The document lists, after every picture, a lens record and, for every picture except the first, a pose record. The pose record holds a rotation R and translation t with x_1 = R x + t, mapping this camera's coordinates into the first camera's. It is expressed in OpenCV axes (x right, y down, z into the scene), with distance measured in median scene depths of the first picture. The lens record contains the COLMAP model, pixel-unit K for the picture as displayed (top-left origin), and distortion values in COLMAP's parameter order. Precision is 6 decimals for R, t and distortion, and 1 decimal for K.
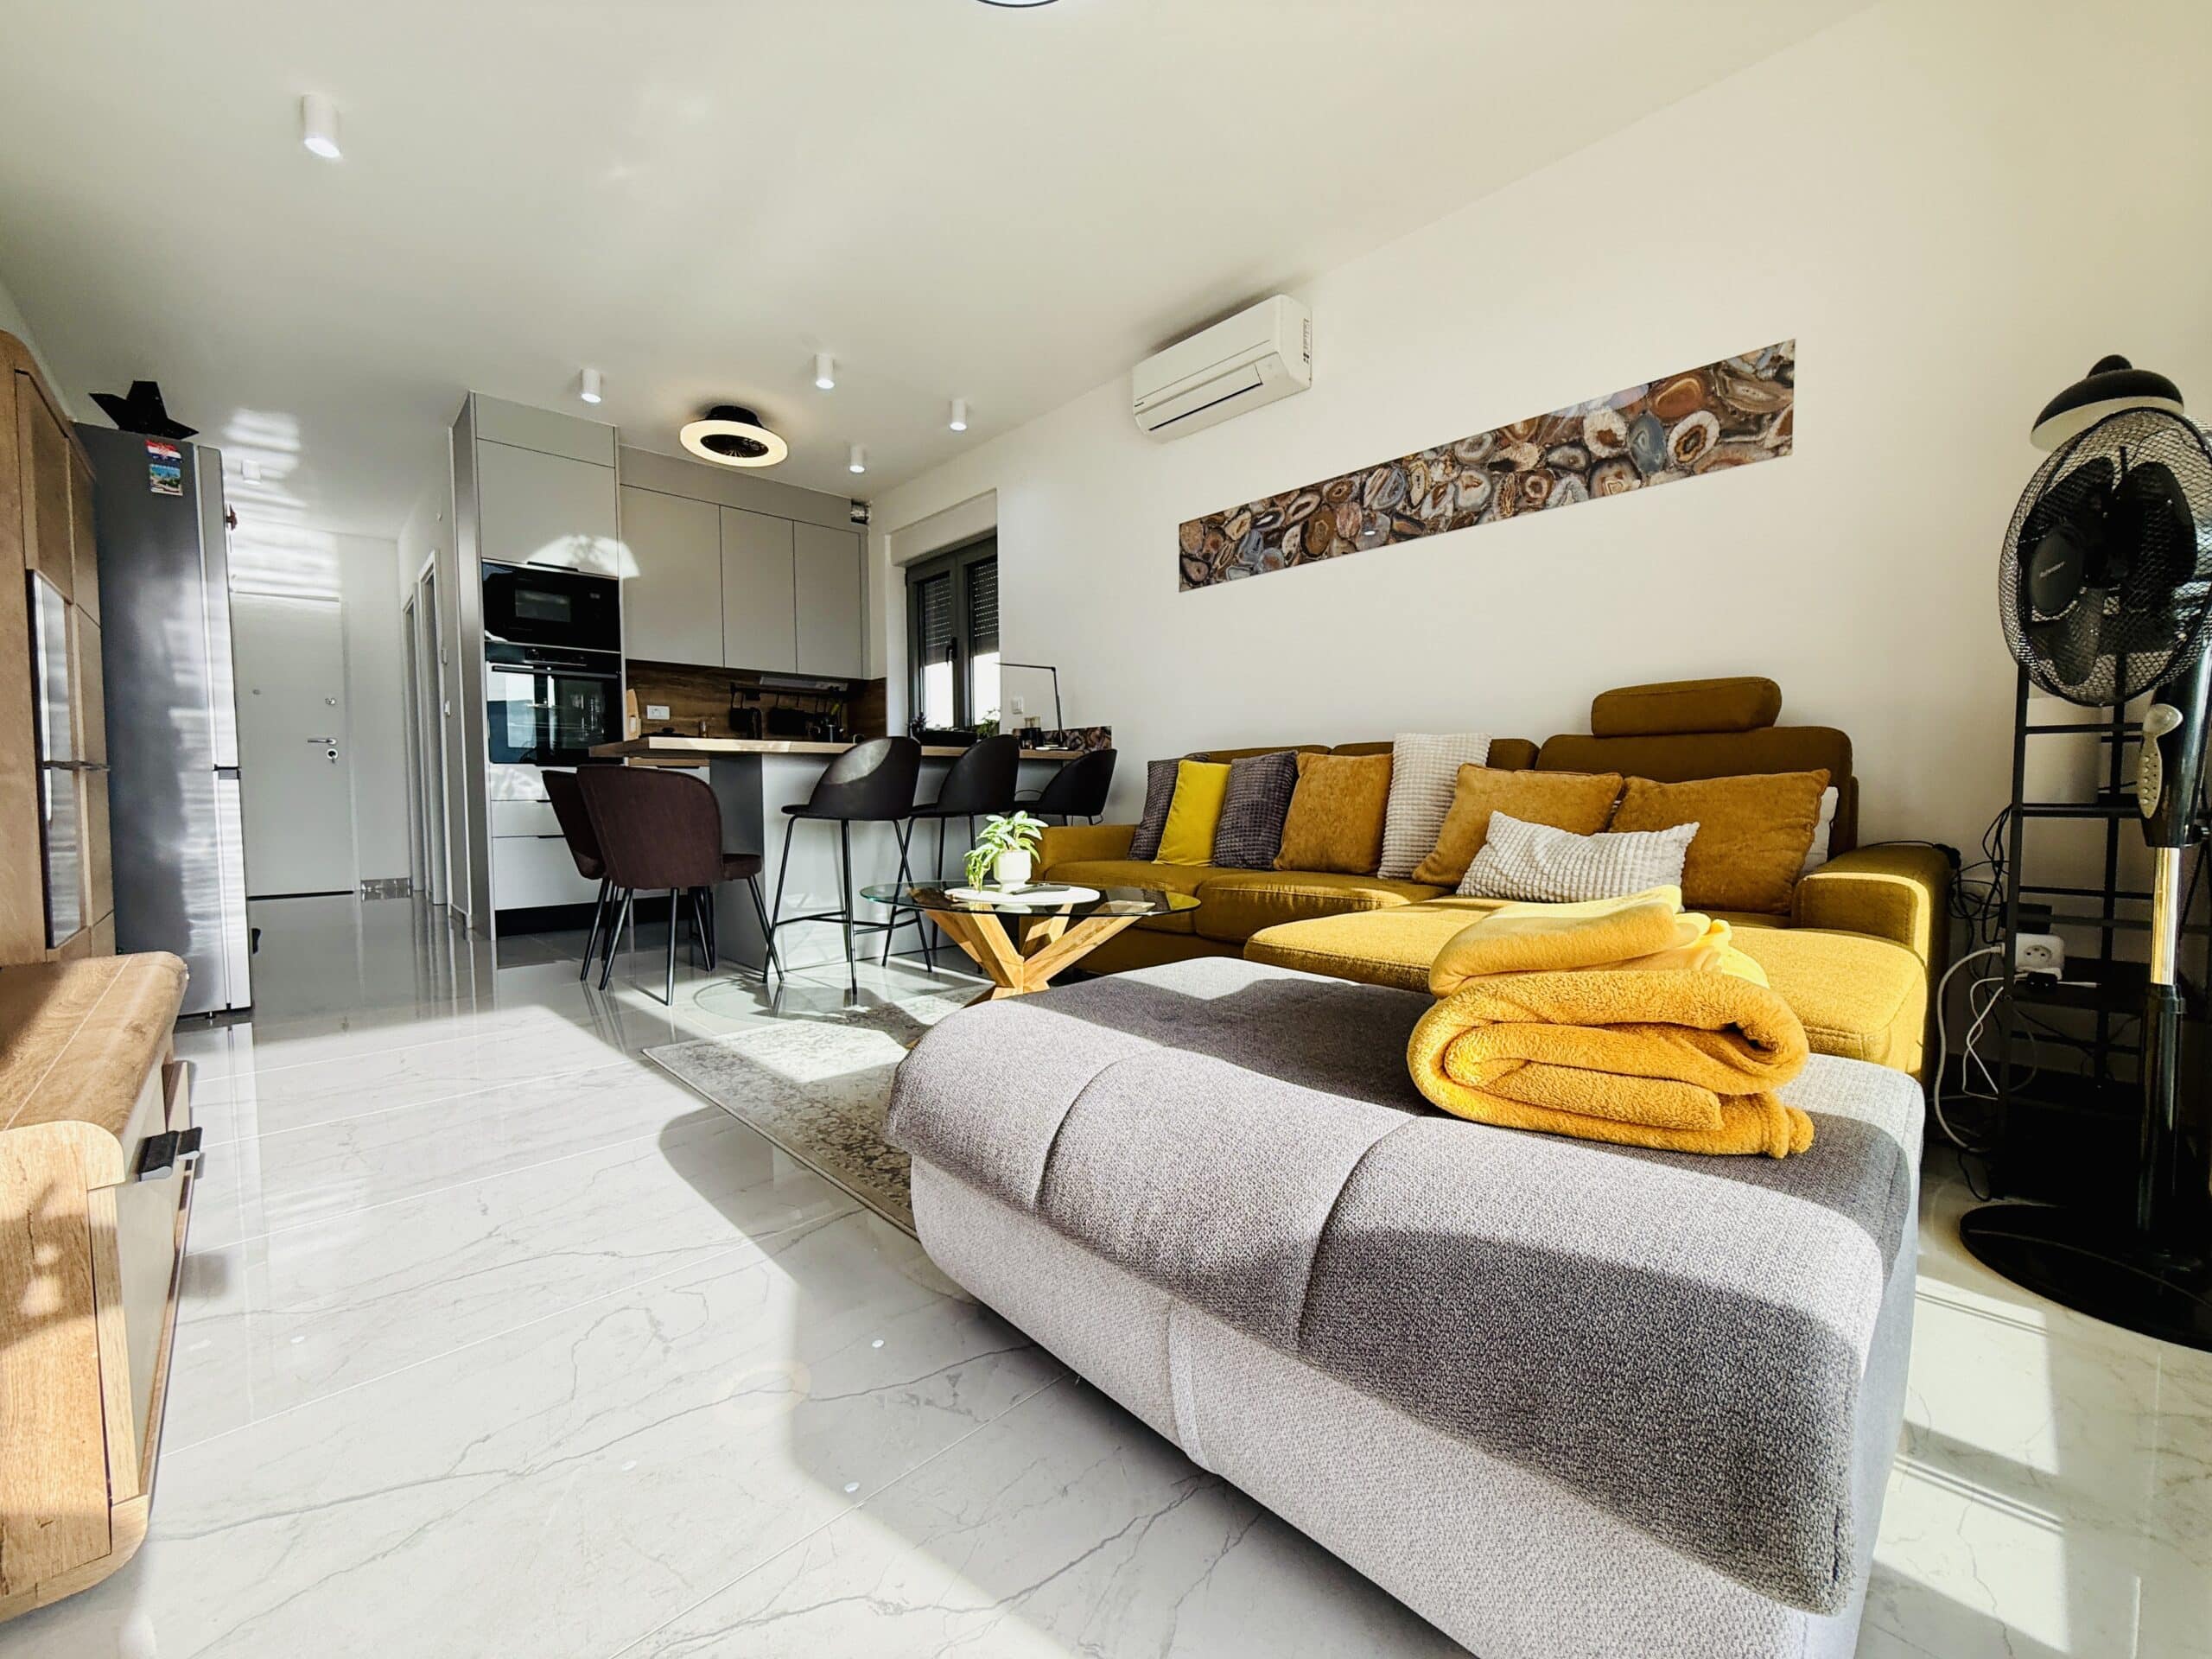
lens RADIAL K [[887.5, 0, 1107.6], [0, 887.5, 830.2], [0, 0, 1]] dist [-0.001503, 0.000072]
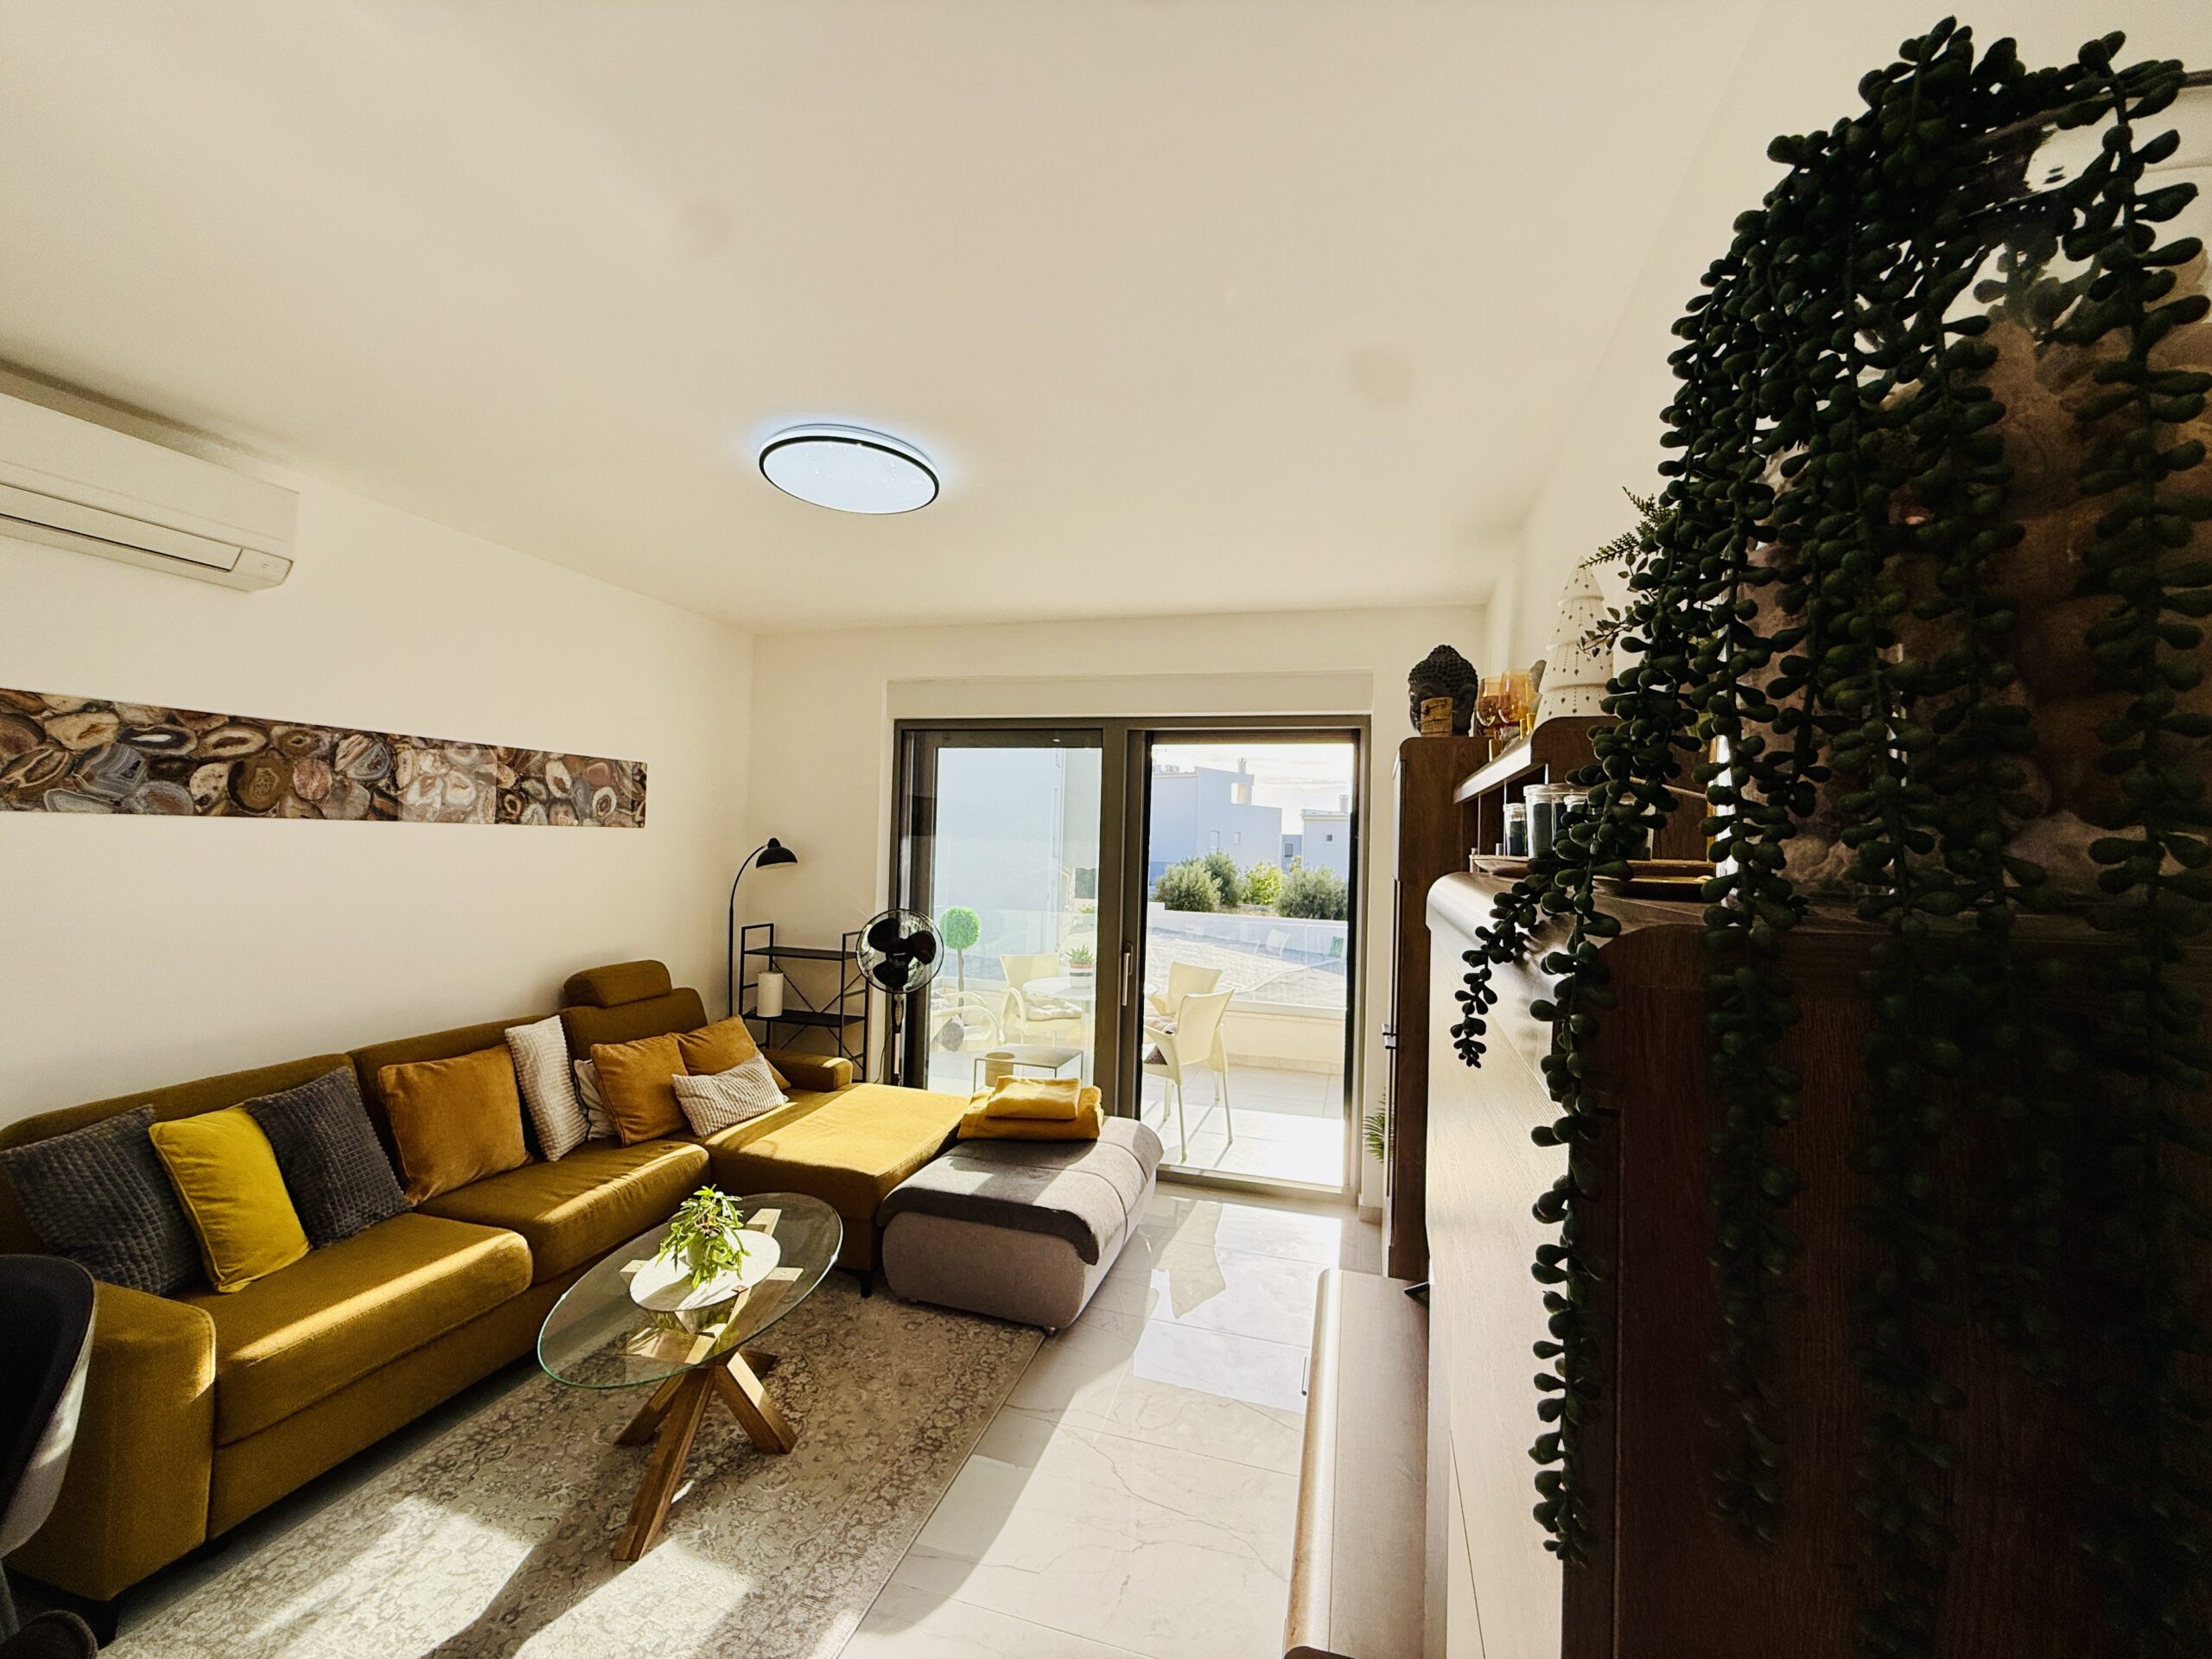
lens RADIAL K [[884.7, 0, 1103.7], [0, 884.7, 828.8], [0, 0, 1]] dist [-0.000909, 0.000069]
pose [[-0.497855, 0.003613, 0.867253, -0.868022], [0.013772, 0.999898, 0.003740, -0.309167], [-0.867151, 0.013806, -0.497854, 0.802324]]
